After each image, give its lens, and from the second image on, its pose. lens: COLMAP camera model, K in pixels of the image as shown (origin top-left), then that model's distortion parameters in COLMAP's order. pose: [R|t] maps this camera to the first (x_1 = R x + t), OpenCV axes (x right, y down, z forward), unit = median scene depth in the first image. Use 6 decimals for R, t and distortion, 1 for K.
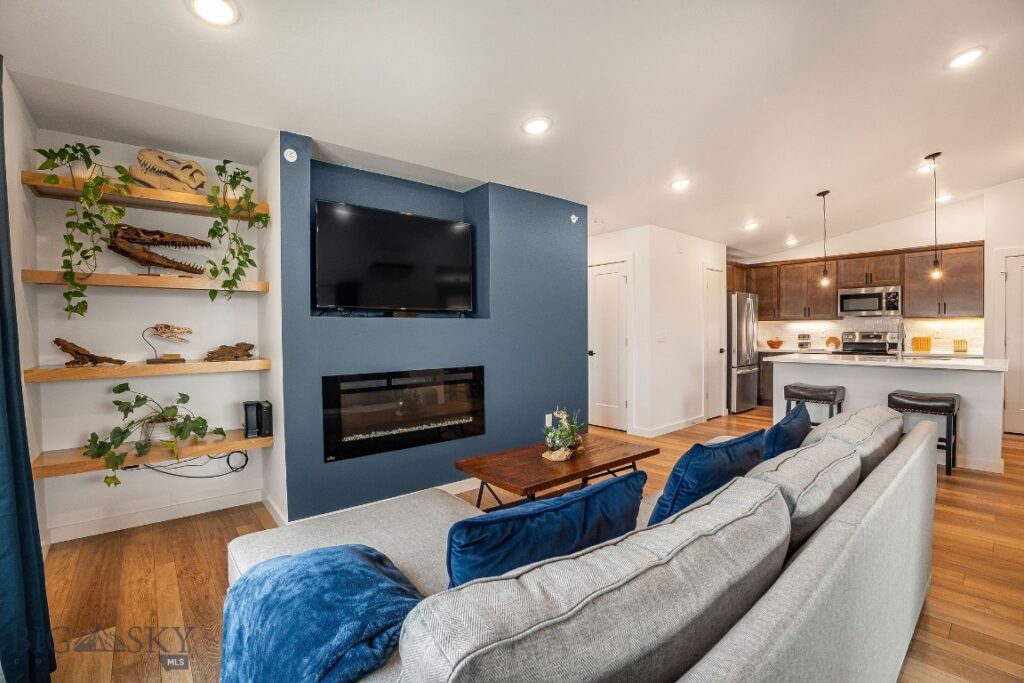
lens RADIAL K [[453.1, 0, 509.0], [0, 453.1, 333.4], [0, 0, 1]] dist [-0.043330, 0.004768]
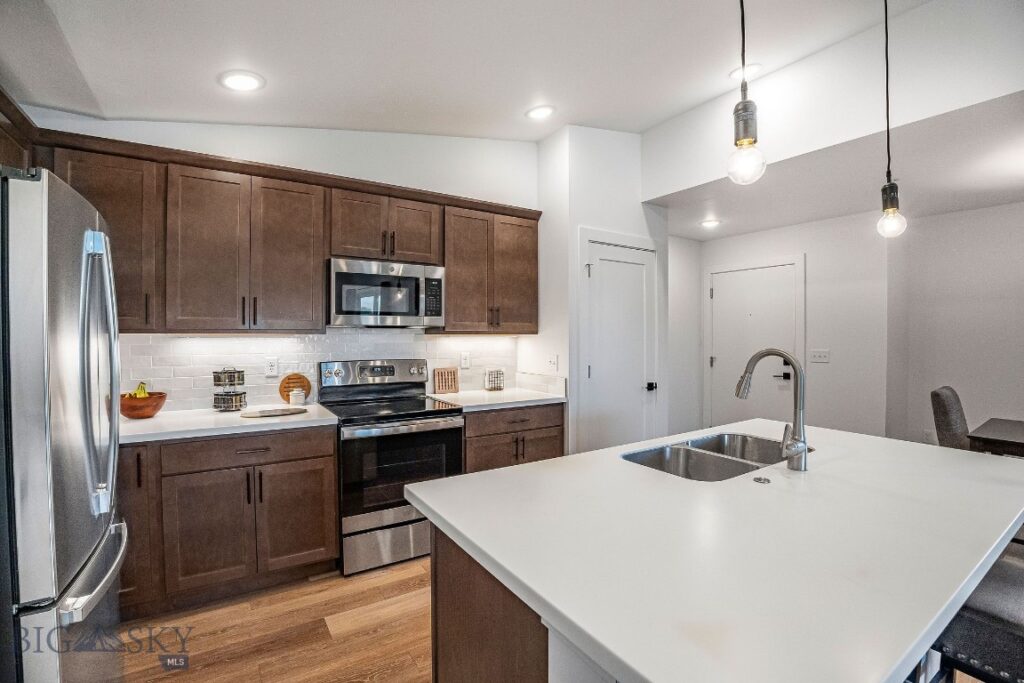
lens RADIAL K [[453.1, 0, 504.0], [0, 453.1, 341.3], [0, 0, 1]] dist [-0.043330, 0.004768]
pose [[0.136497, -0.002506, 0.990637, 0.353913], [0.008033, 0.999967, 0.001422, -0.022882], [-0.990608, 0.007764, 0.136513, 0.777000]]
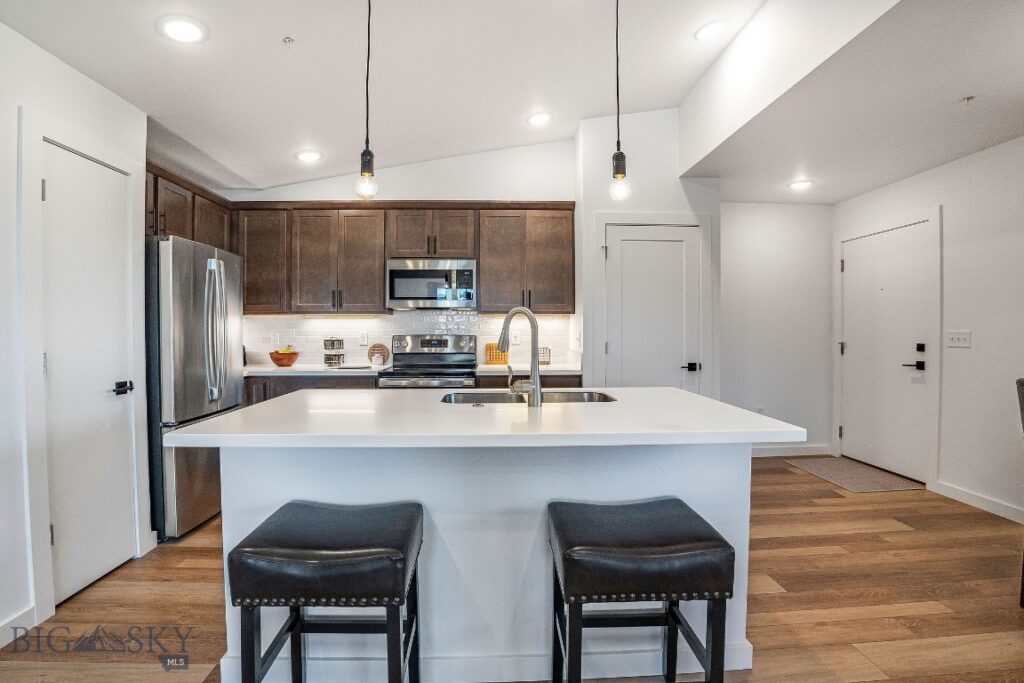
lens RADIAL K [[453.1, 0, 502.7], [0, 453.1, 336.0], [0, 0, 1]] dist [-0.043330, 0.004768]
pose [[0.612183, -0.003493, 0.790708, 0.371536], [0.003162, 0.999993, 0.001969, -0.003190], [-0.790709, 0.001295, 0.612190, 0.520894]]
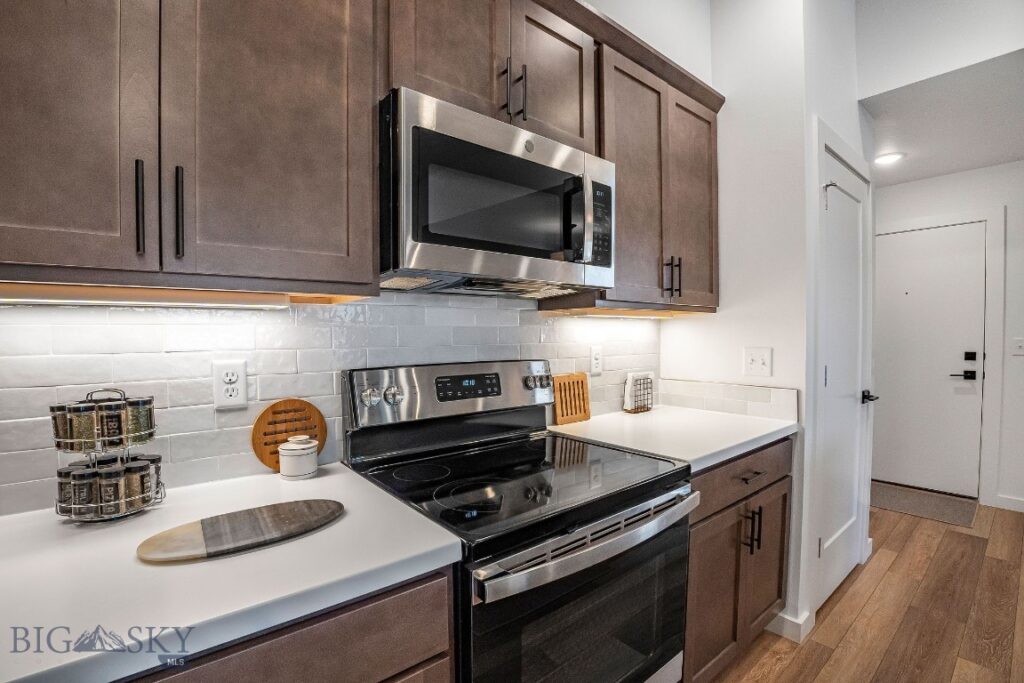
lens RADIAL K [[453.1, 0, 507.3], [0, 453.1, 352.3], [0, 0, 1]] dist [-0.043330, 0.004768]
pose [[0.024402, -0.029013, 0.999281, 0.583725], [0.018278, 0.999425, 0.028571, -0.014512], [-0.999535, 0.017568, 0.024918, 0.947632]]
